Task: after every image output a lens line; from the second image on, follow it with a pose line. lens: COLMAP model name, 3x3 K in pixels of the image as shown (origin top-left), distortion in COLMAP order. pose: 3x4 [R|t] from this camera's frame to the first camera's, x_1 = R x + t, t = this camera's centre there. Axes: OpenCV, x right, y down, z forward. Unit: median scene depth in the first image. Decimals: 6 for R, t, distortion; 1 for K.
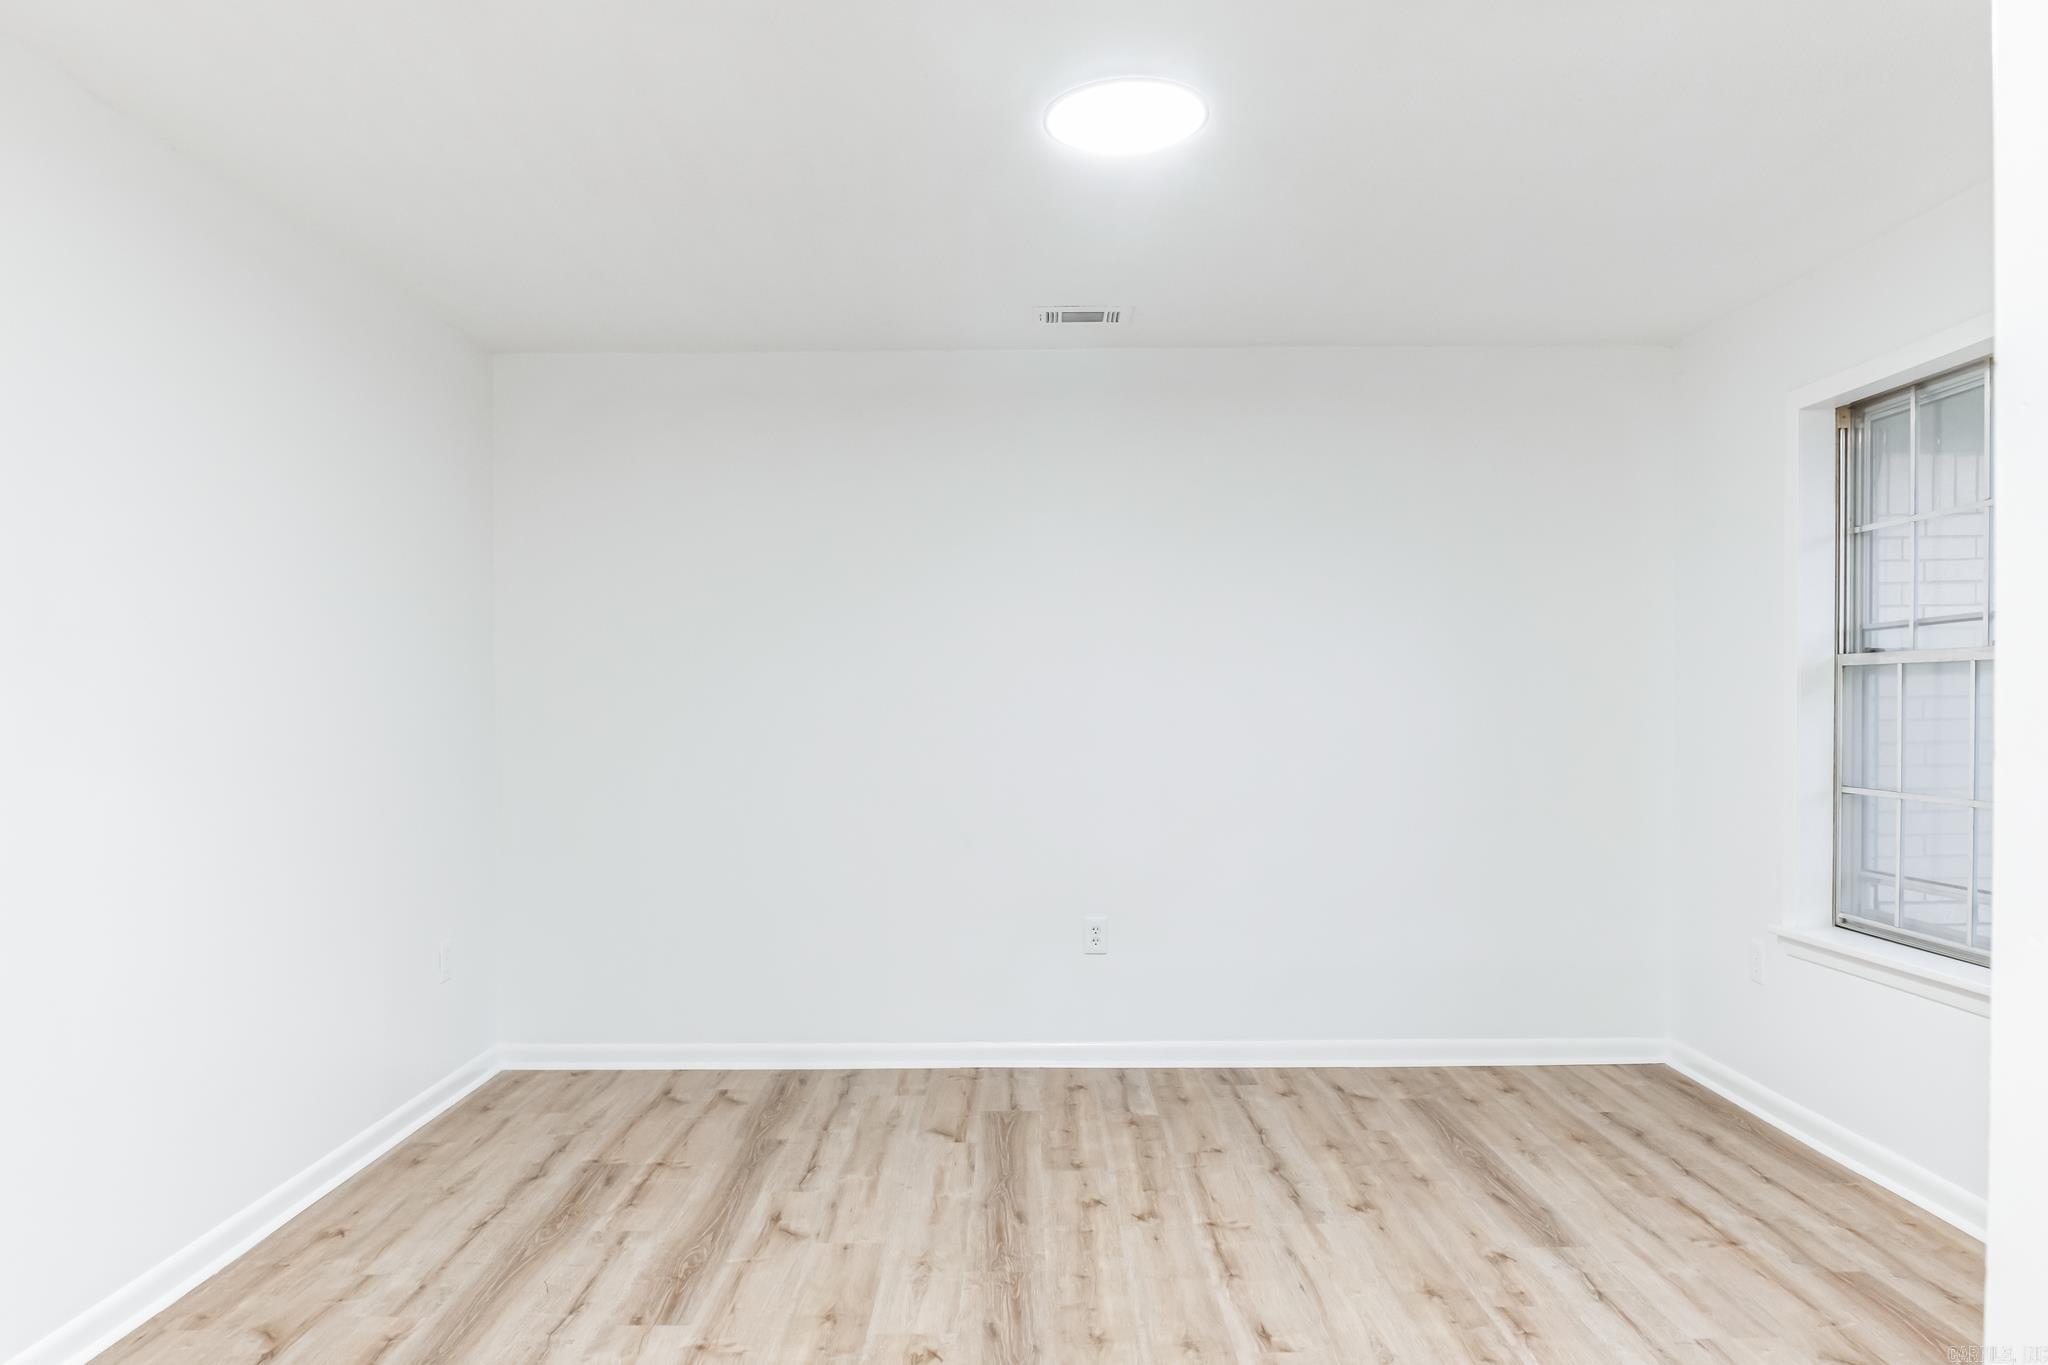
lens RADIAL K [[1396.9, 0, 1016.6], [0, 1396.9, 714.8], [0, 0, 1]] dist [-0.036567, 0.000224]
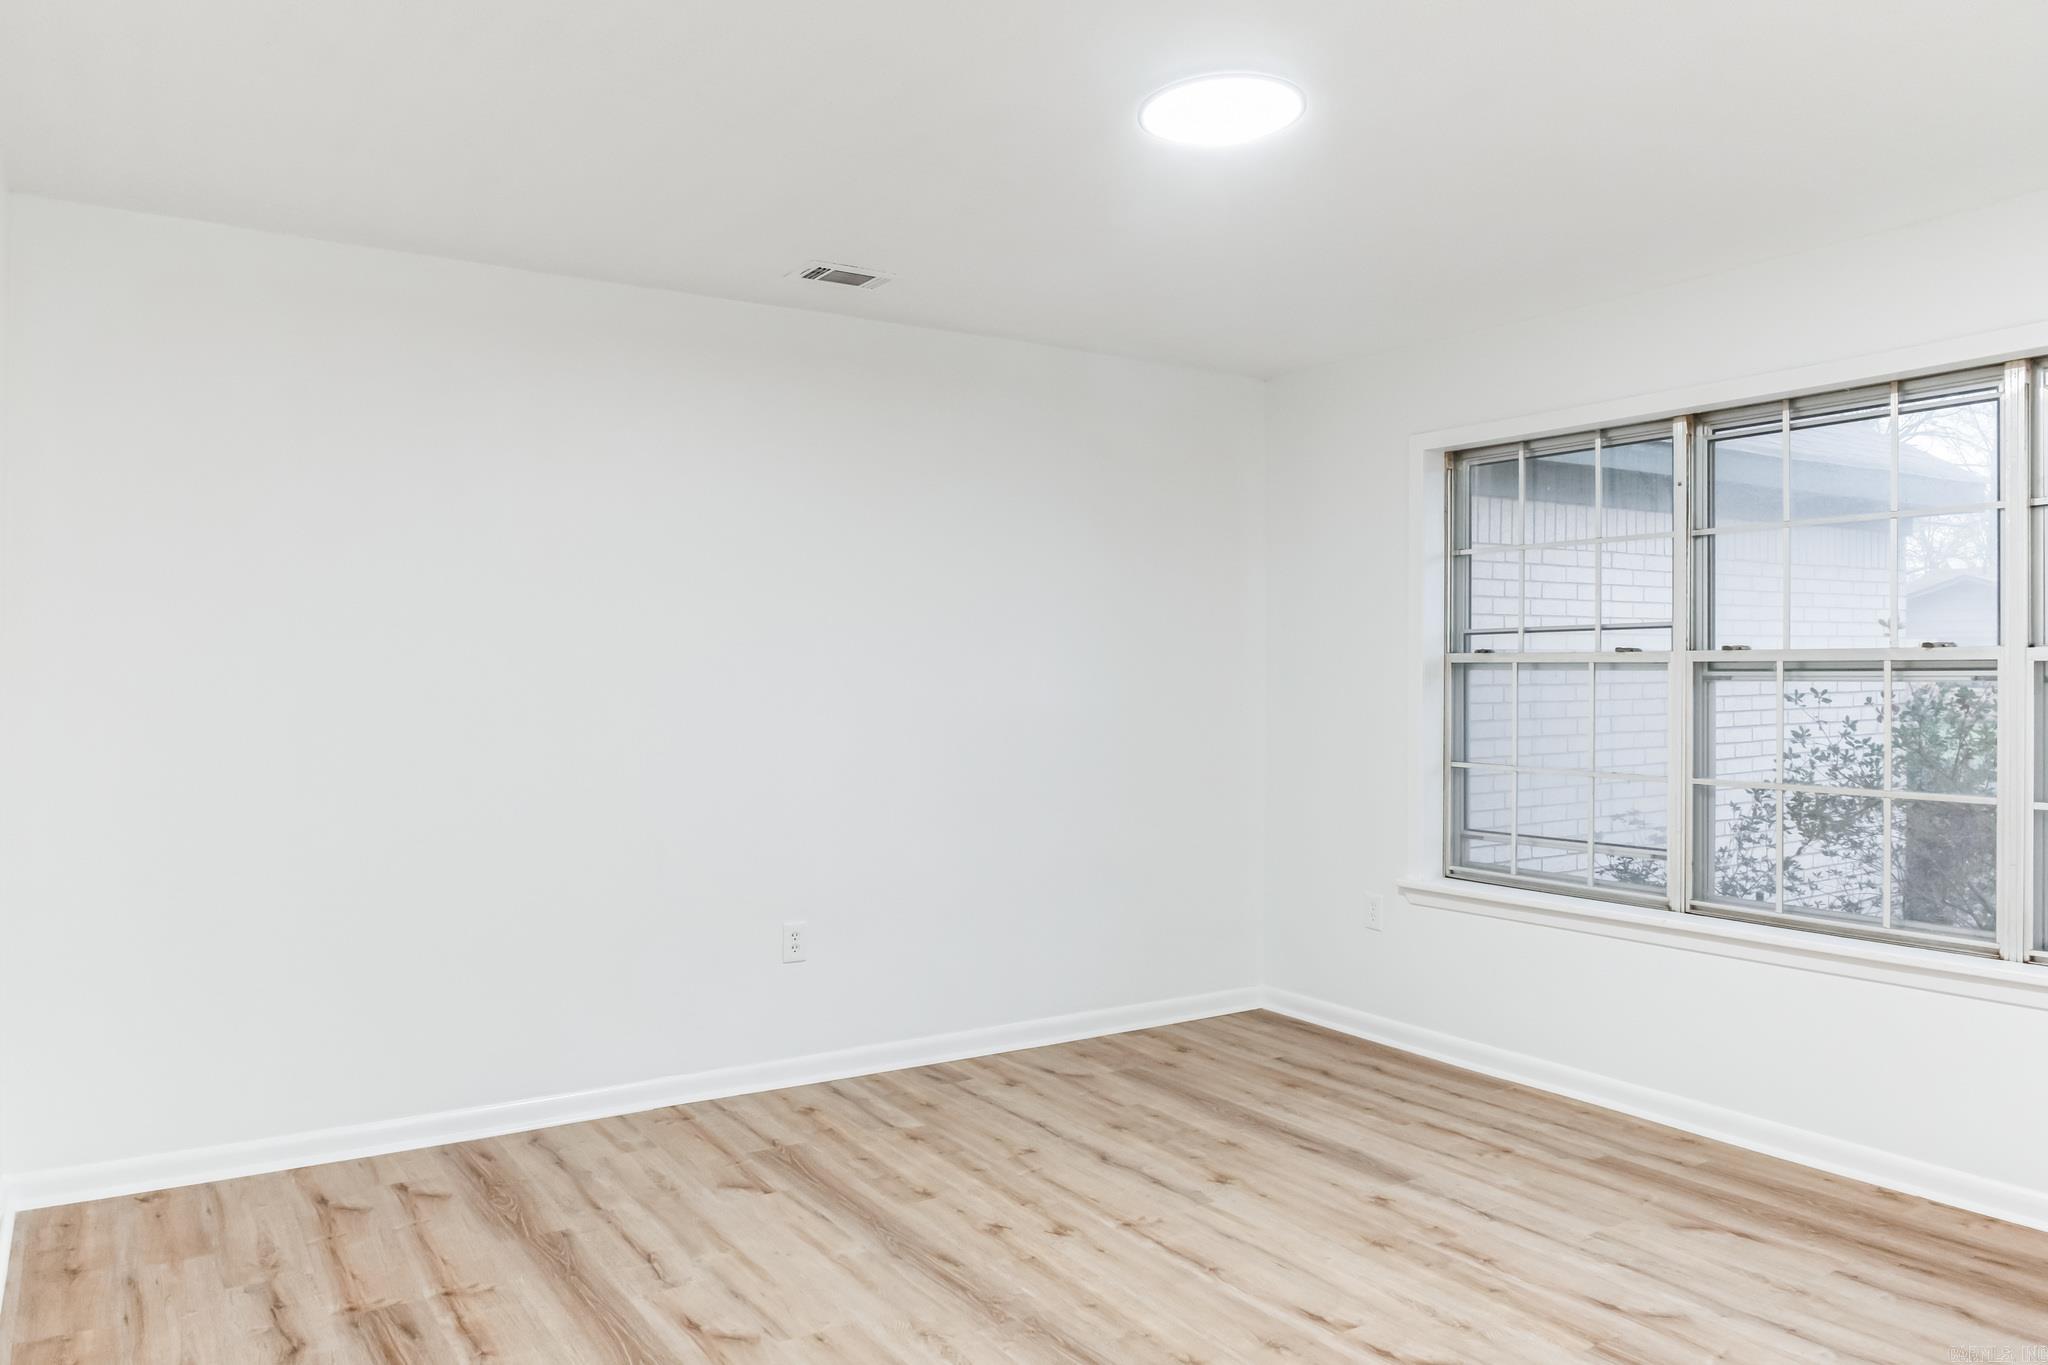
lens RADIAL K [[1396.9, 0, 1034.1], [0, 1396.9, 654.3], [0, 0, 1]] dist [-0.036567, 0.000224]
pose [[0.839492, 0.015227, 0.543159, -0.383190], [-0.002508, 0.999705, -0.024149, -0.012300], [-0.543367, 0.018911, 0.839282, 0.167699]]
